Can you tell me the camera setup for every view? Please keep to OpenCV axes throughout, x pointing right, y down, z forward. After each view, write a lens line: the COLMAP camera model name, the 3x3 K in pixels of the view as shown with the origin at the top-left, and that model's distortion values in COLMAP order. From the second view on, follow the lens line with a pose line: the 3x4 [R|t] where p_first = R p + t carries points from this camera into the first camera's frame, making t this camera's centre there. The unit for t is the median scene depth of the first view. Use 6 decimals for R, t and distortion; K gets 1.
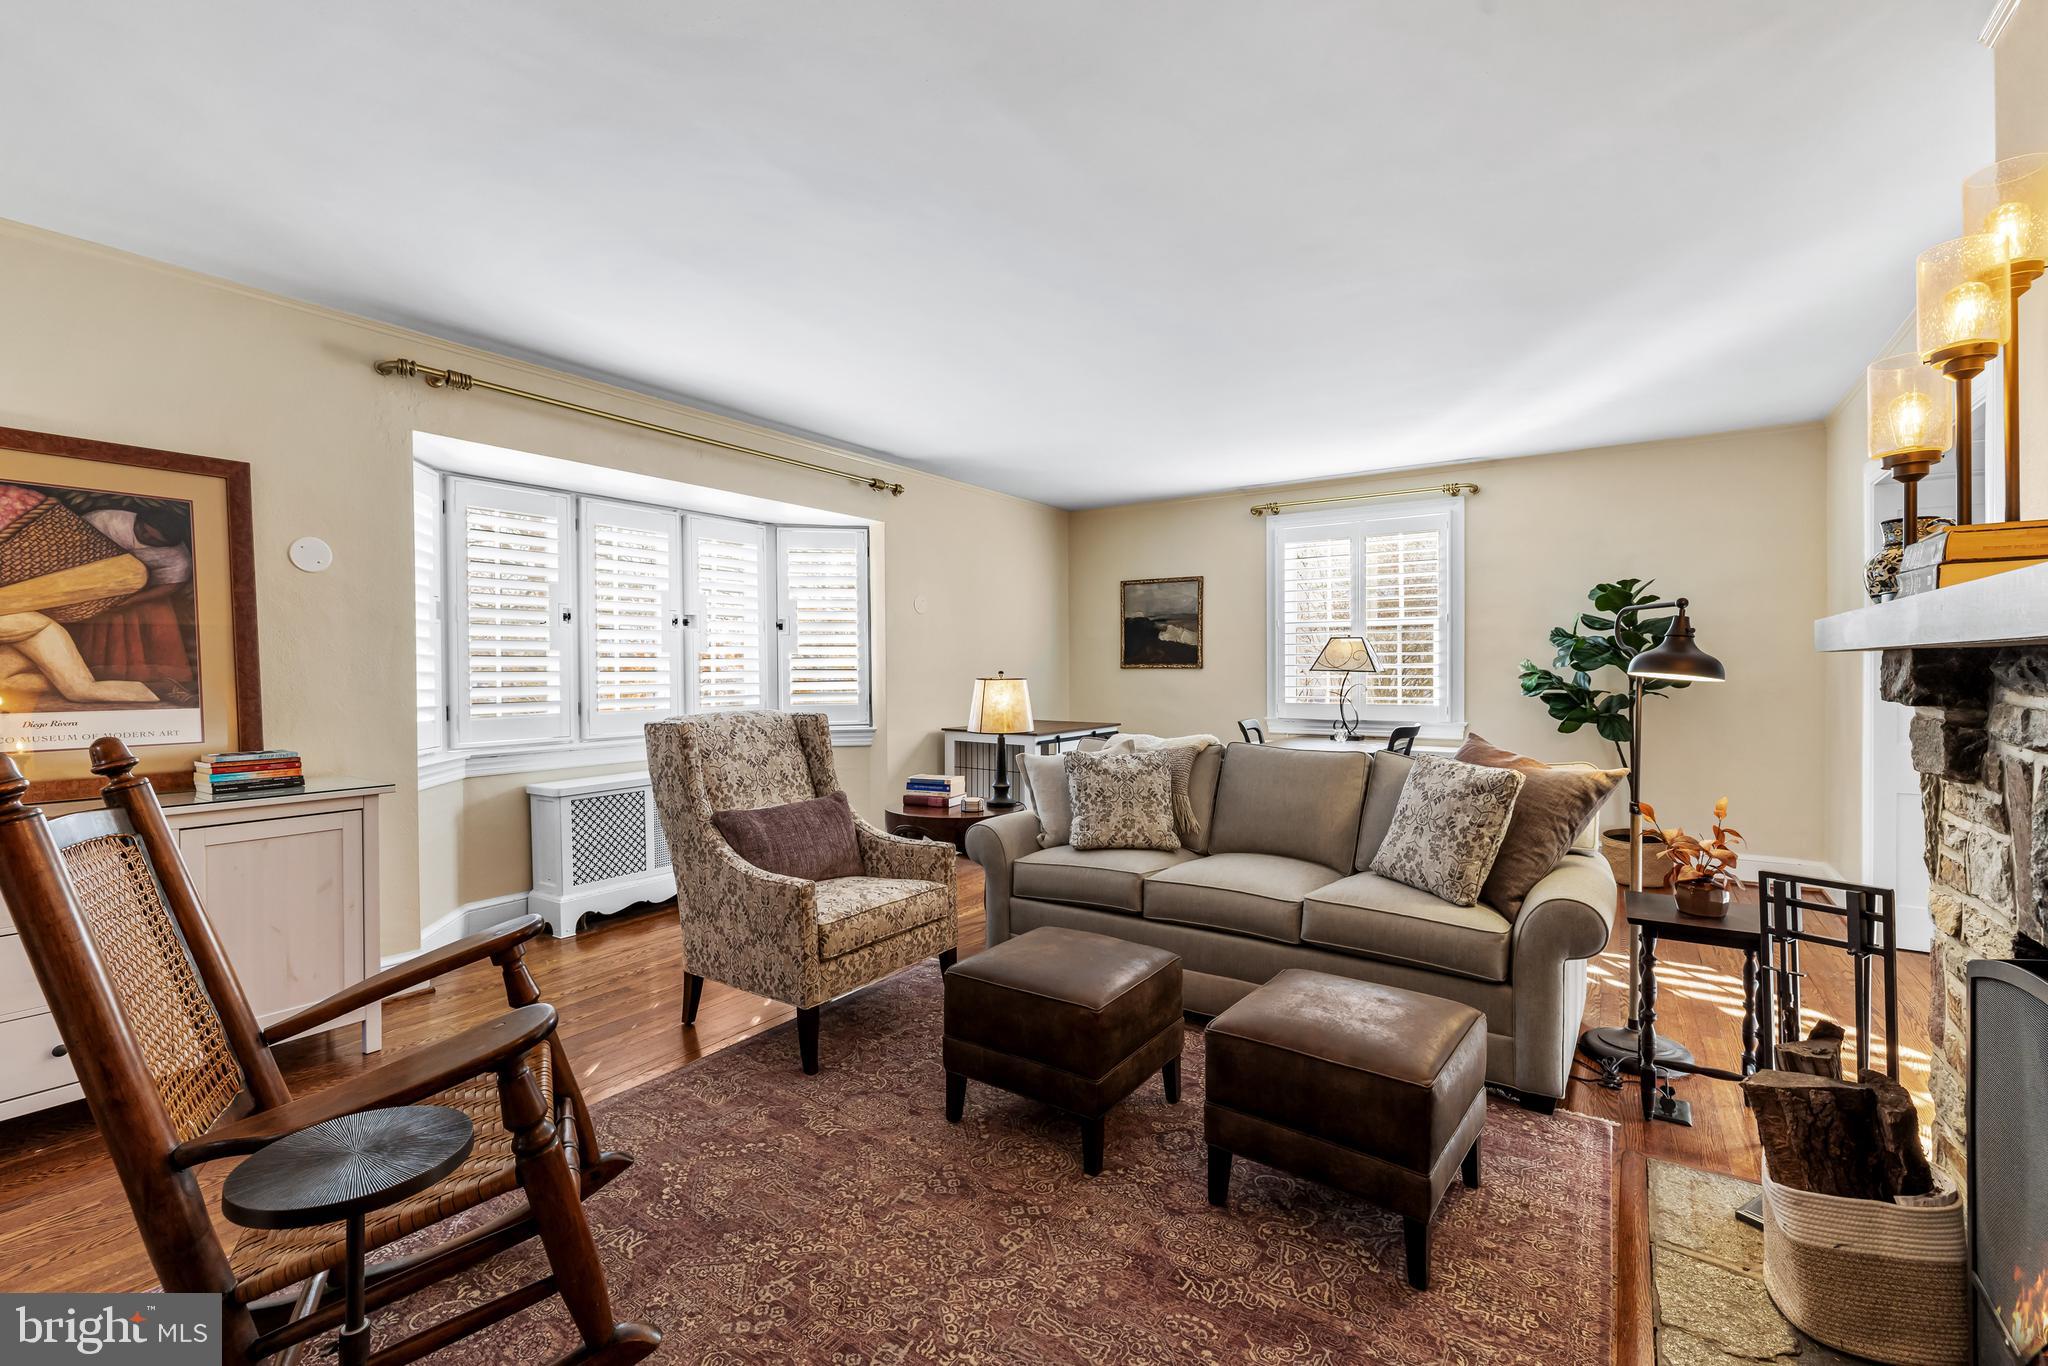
lens RADIAL K [[890.6, 0, 1026.1], [0, 890.6, 671.1], [0, 0, 1]] dist [0.000262, 0.000138]
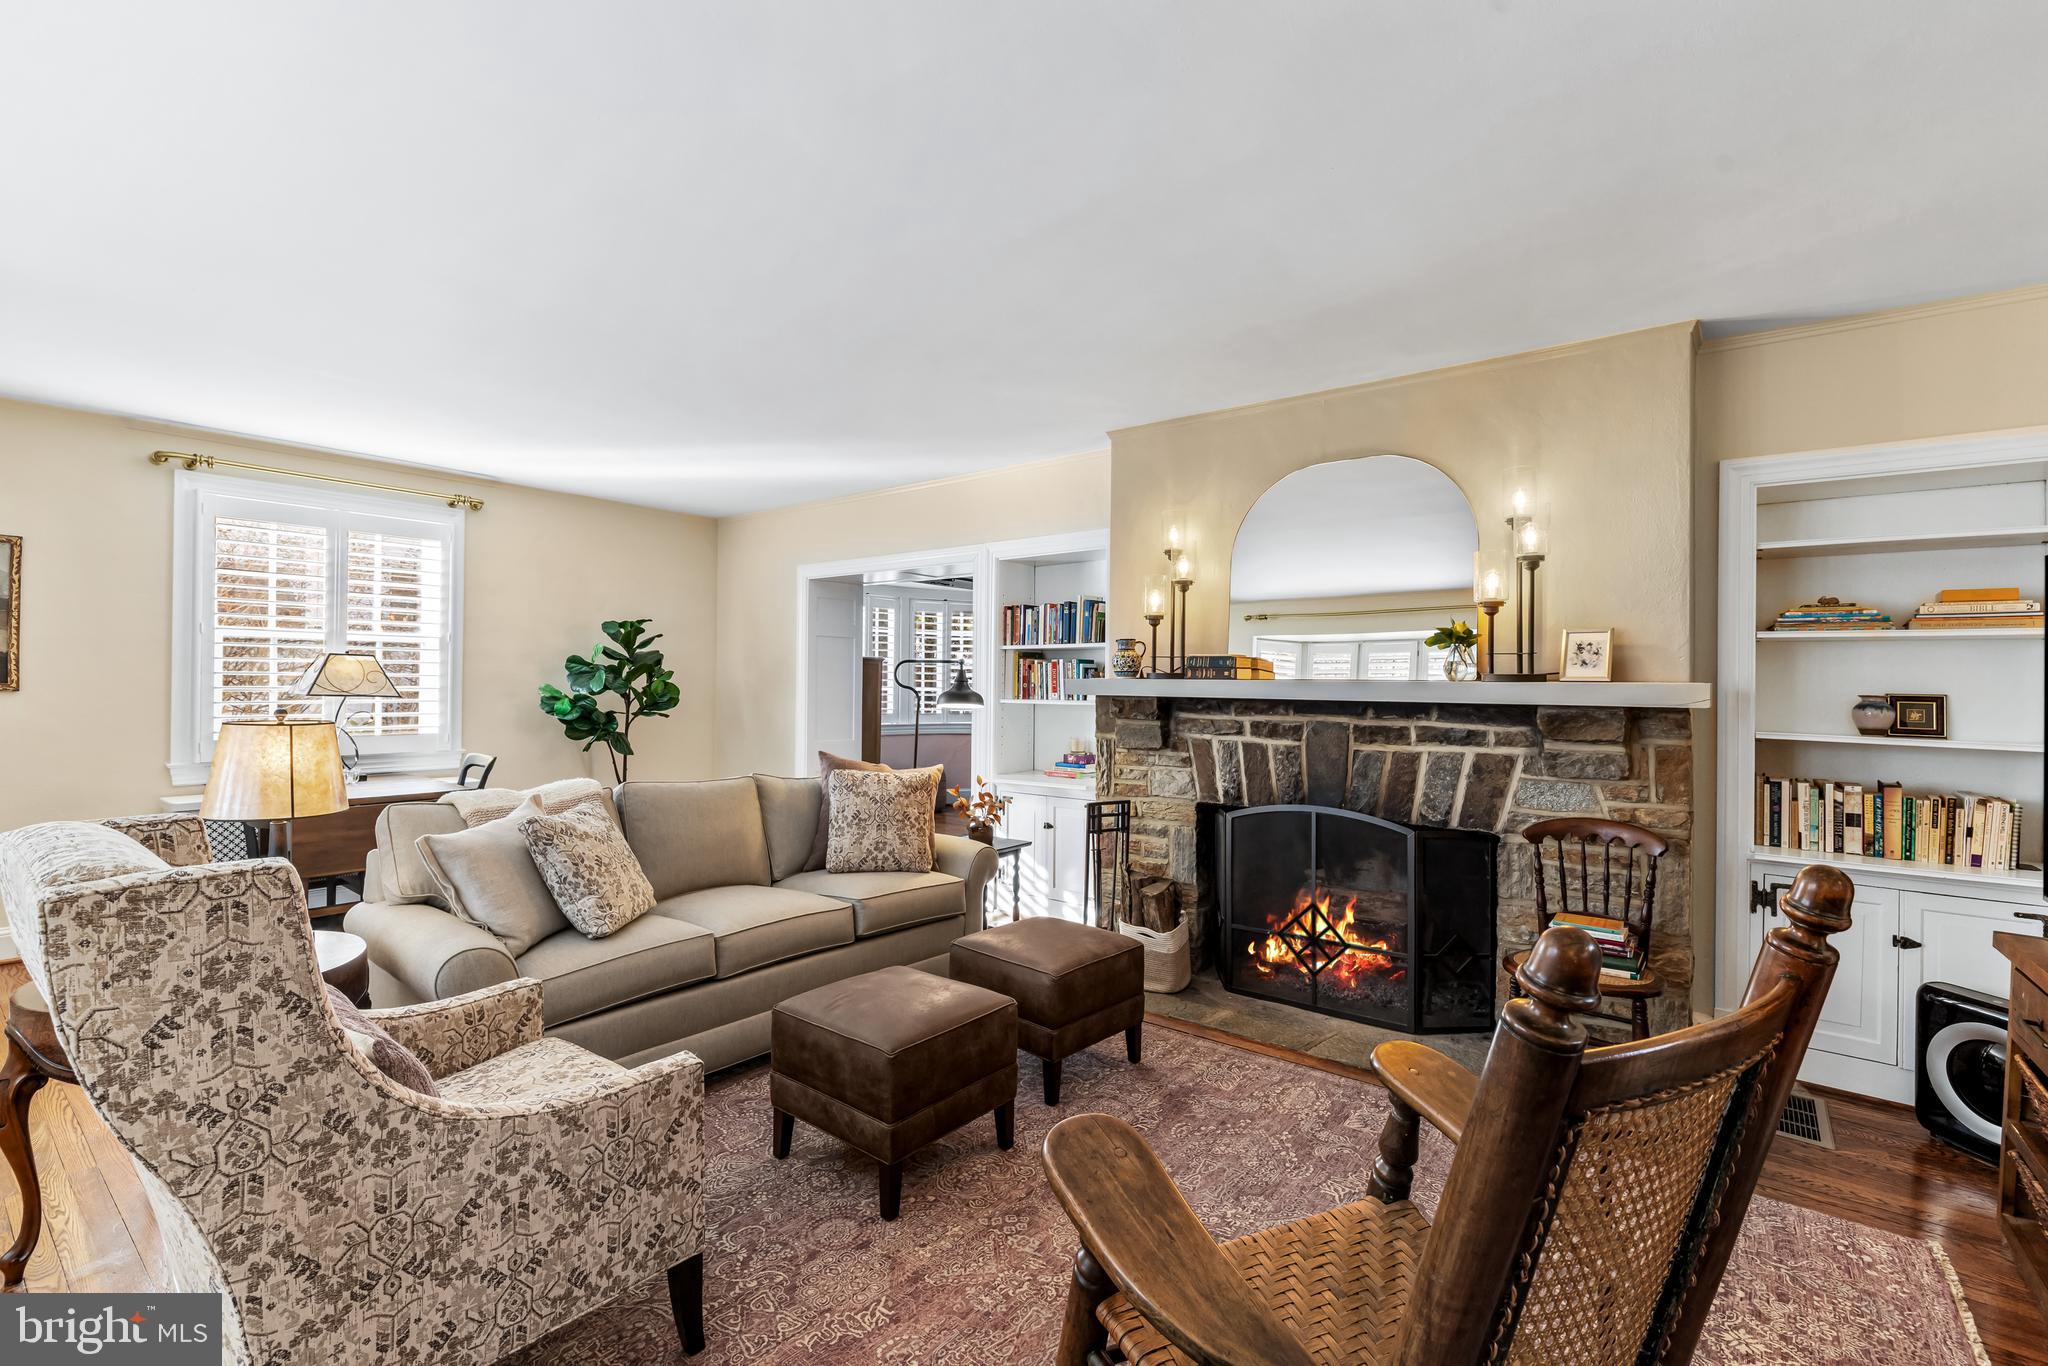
lens RADIAL K [[890.6, 0, 1012.4], [0, 890.6, 682.7], [0, 0, 1]] dist [0.000262, 0.000138]
pose [[0.064550, 0.010769, 0.997856, -0.411442], [0.000217, 0.999942, -0.010806, -0.003432], [-0.997914, 0.000914, 0.064544, 0.361647]]
